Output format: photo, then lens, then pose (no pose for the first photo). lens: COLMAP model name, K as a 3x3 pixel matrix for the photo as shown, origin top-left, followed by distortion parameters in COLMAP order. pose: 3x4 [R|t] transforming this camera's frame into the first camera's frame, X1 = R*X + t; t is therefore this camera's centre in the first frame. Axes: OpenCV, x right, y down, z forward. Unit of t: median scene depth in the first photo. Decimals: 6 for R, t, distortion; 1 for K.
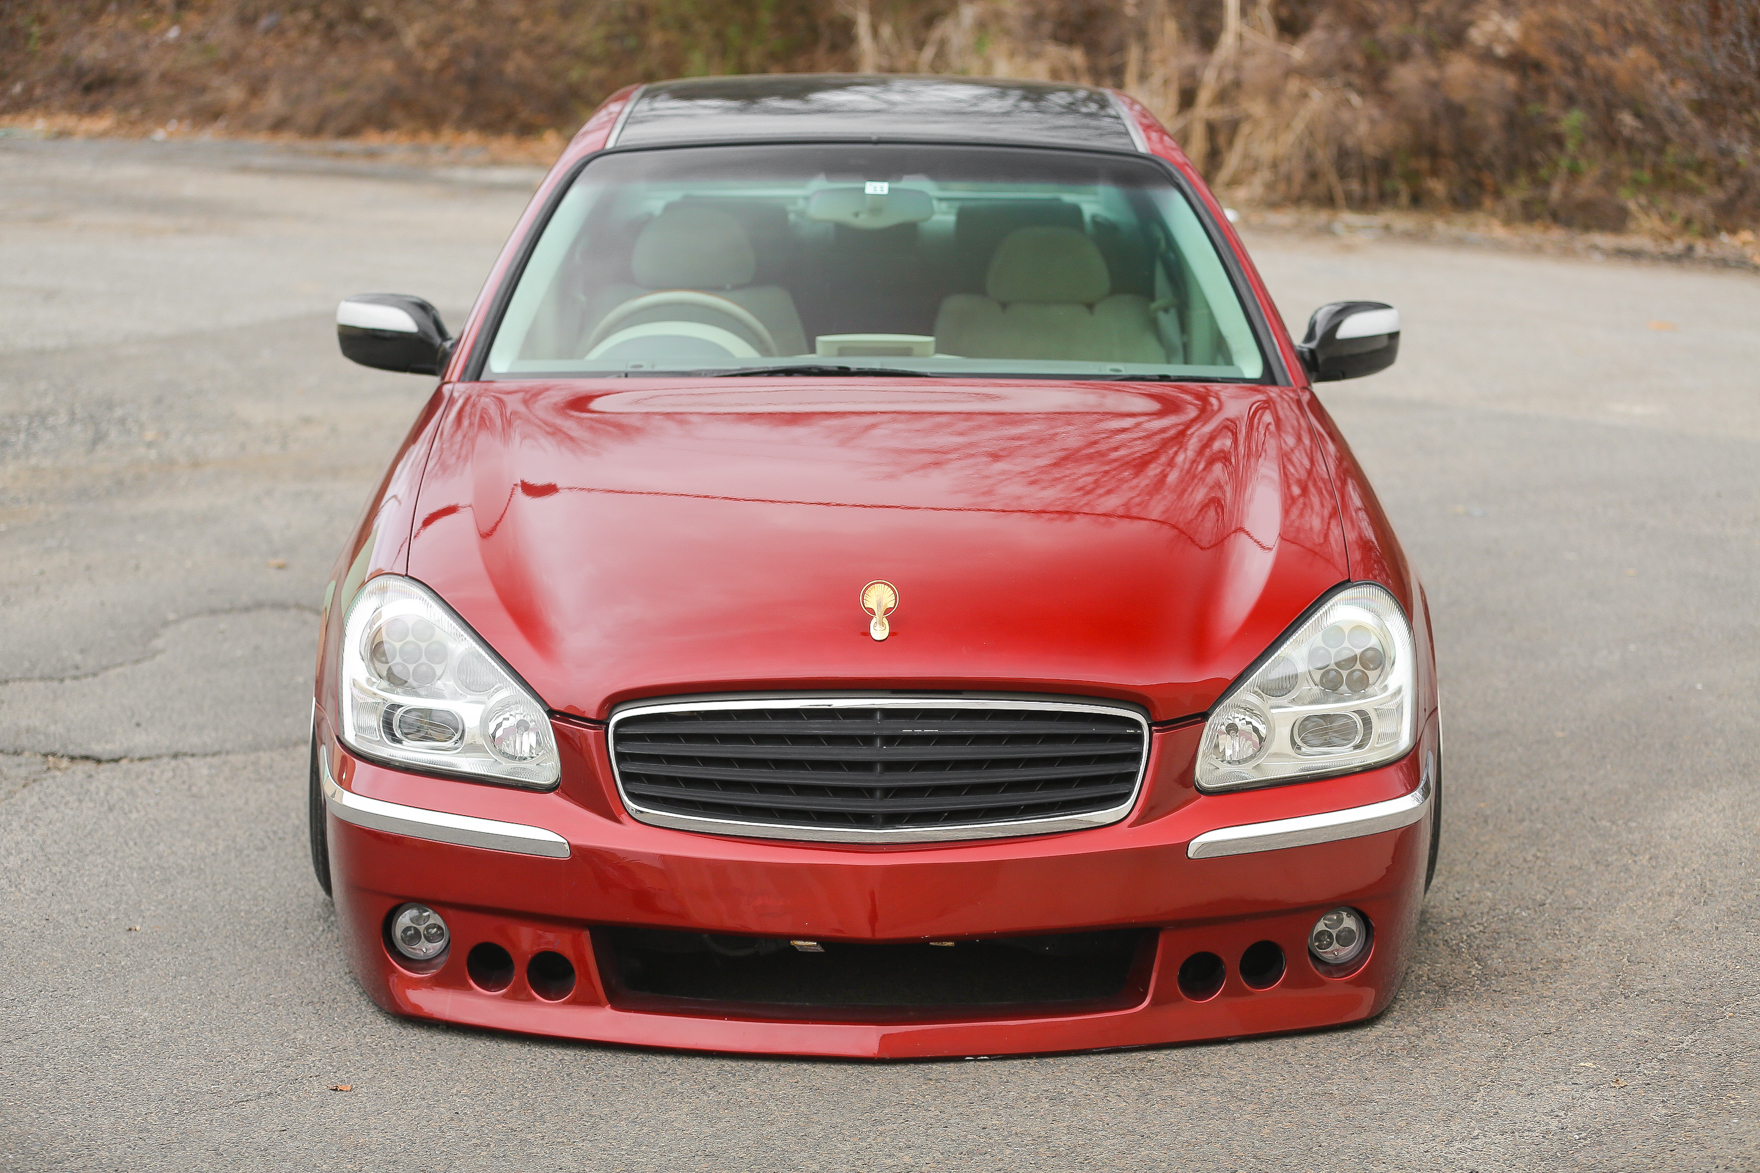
lens RADIAL K [[3687.9, 0, 880.0], [0, 3687.9, 586.5], [0, 0, 1]] dist [-0.302370, 0.304635]
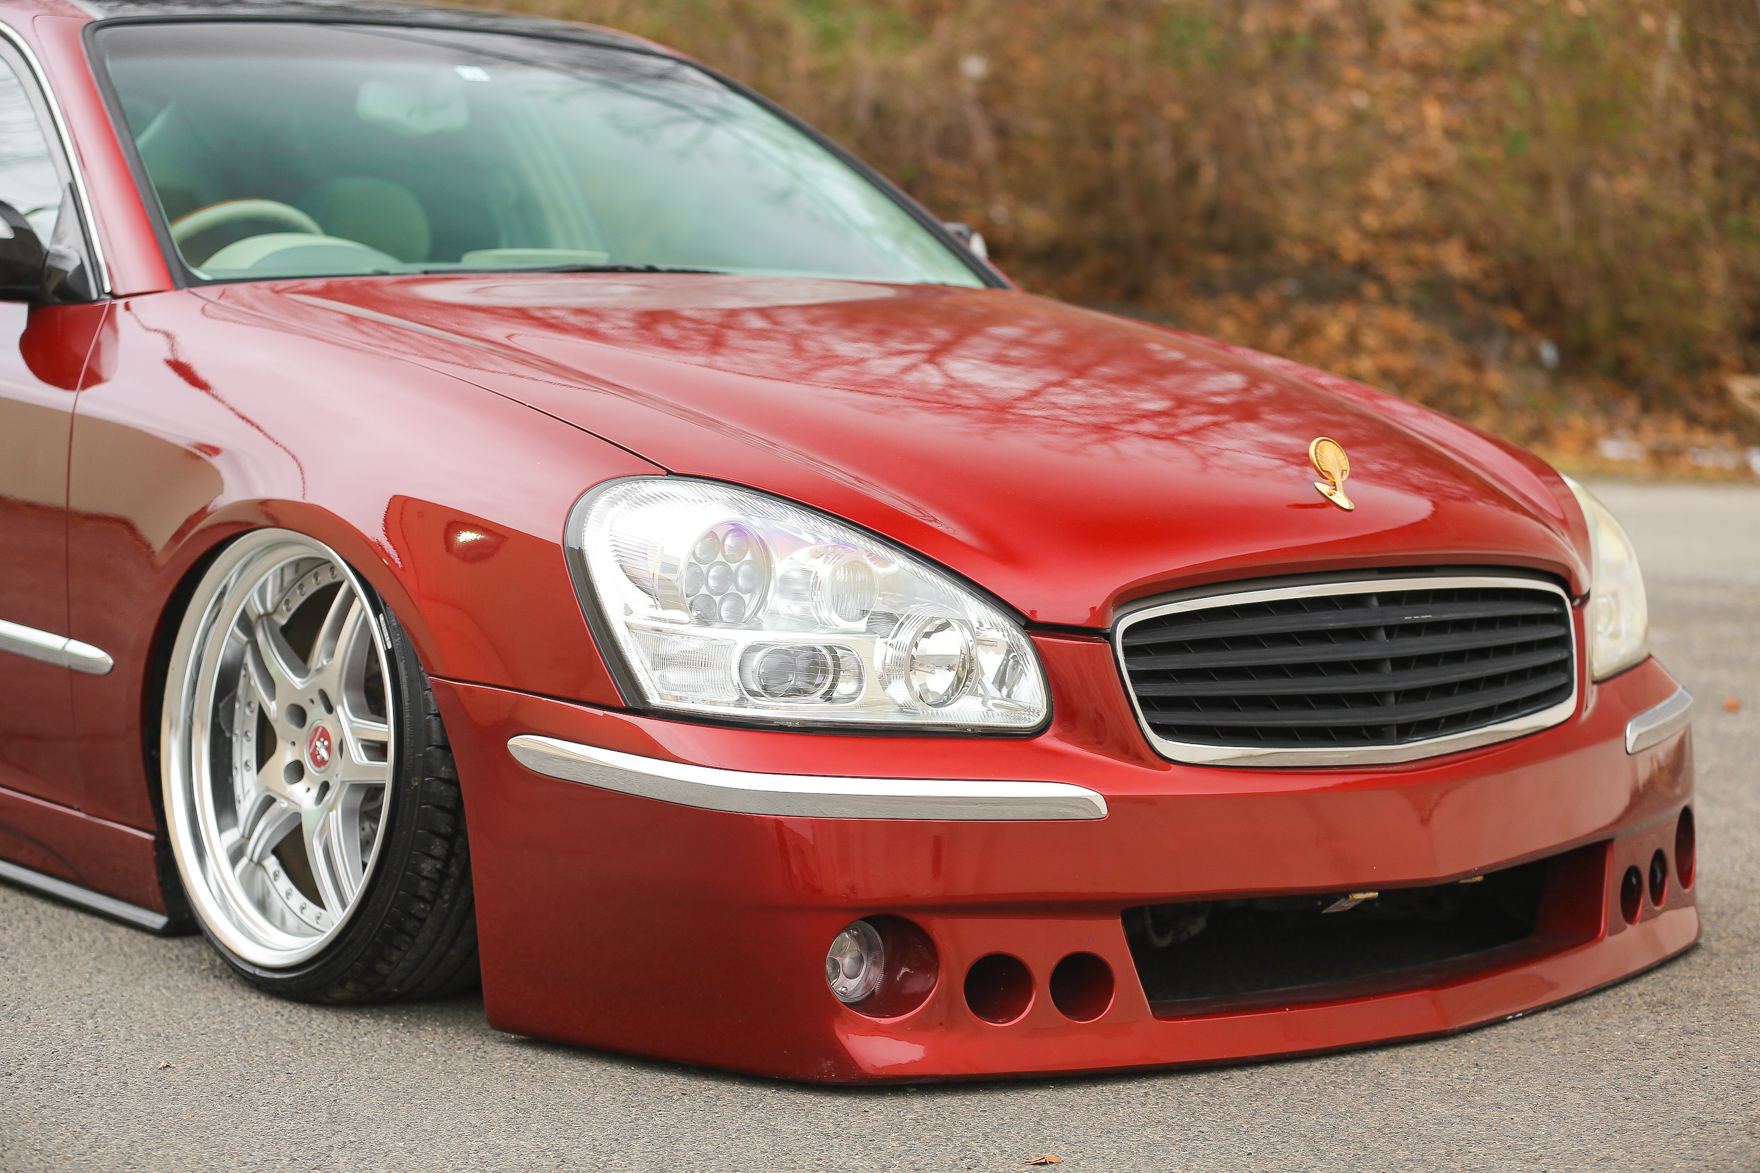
lens RADIAL K [[3687.9, 0, 880.0], [0, 3687.9, 586.5], [0, 0, 1]] dist [-0.302370, 0.304635]
pose [[0.753576, -0.043558, 0.655917, -0.572792], [0.093431, 0.994770, -0.041281, 0.052192], [-0.650688, 0.092391, 0.753704, 0.458976]]
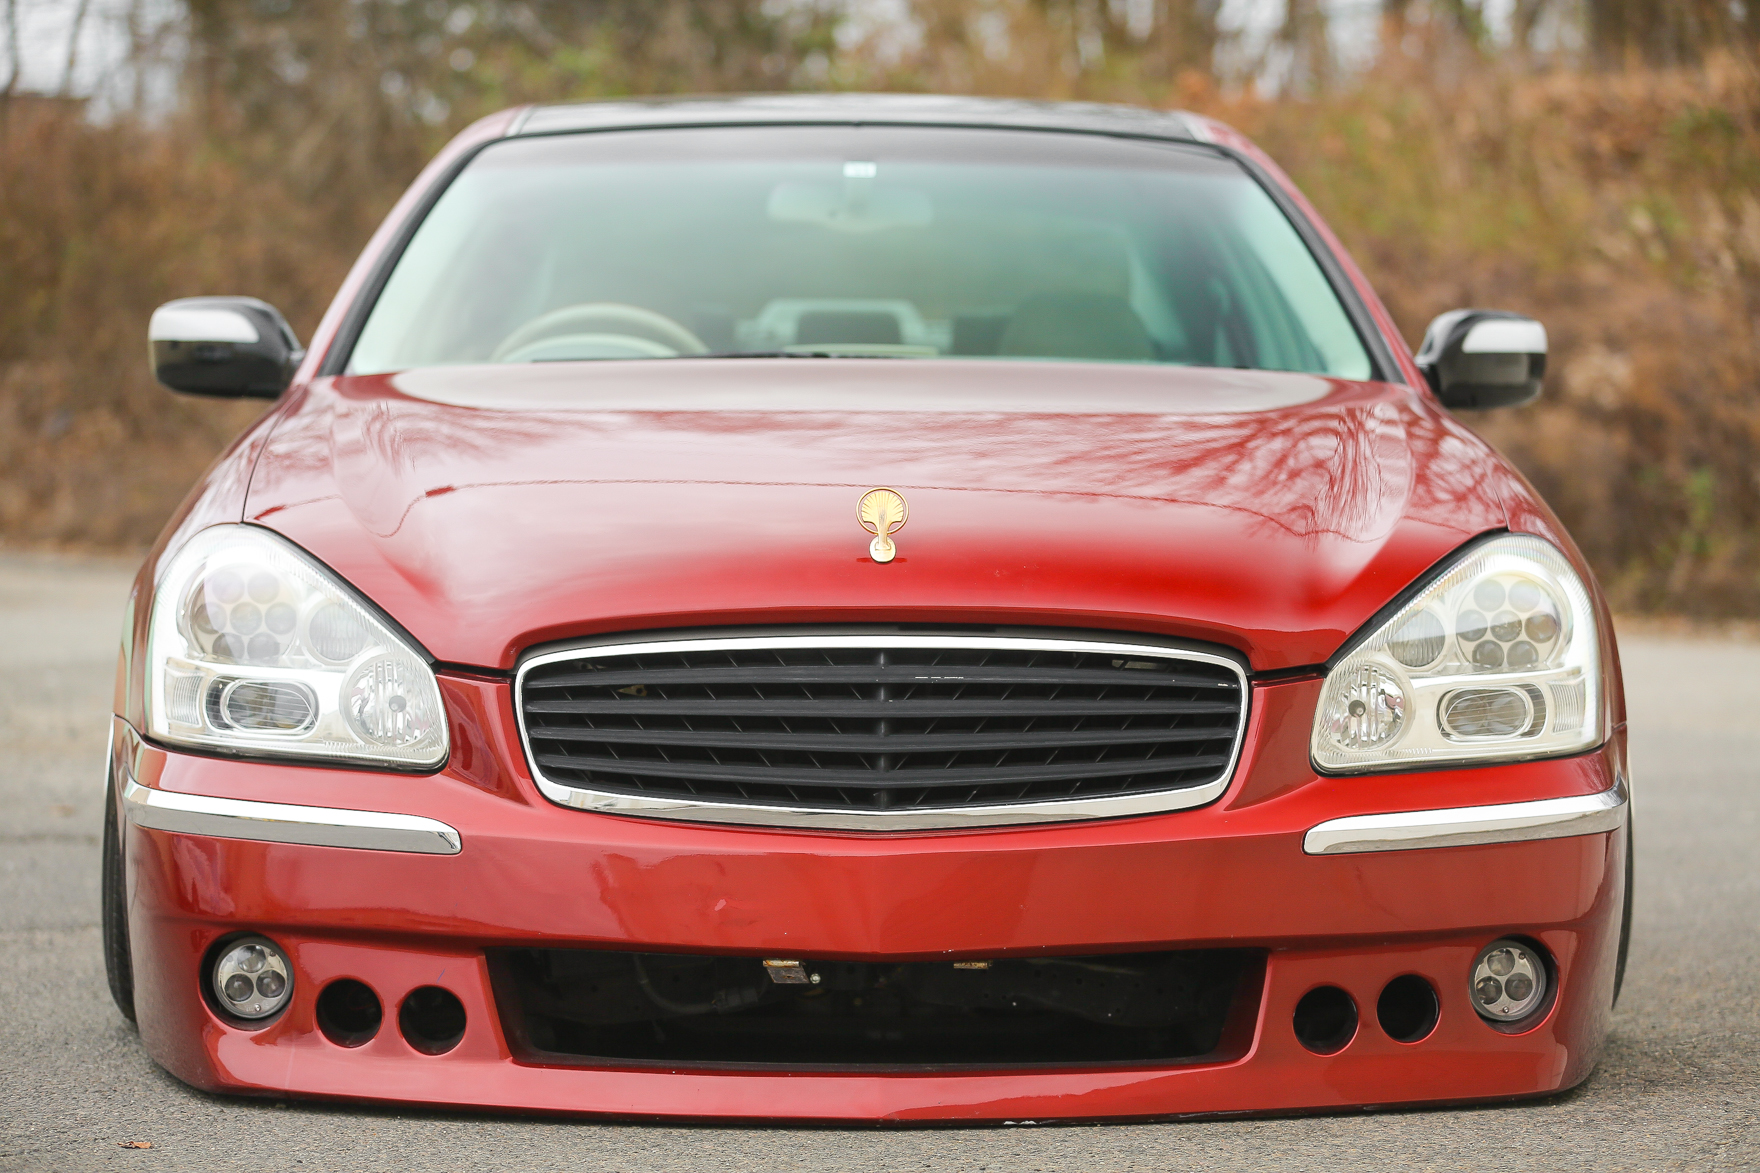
lens RADIAL K [[4543.2, 0, 880.0], [0, 4543.2, 586.5], [0, 0, 1]] dist [-0.090287, -0.707771]
pose [[0.999879, 0.000012, 0.015578, -0.014469], [0.002339, 0.988549, -0.150879, 0.152052], [-0.015401, 0.150897, 0.988429, 0.094340]]
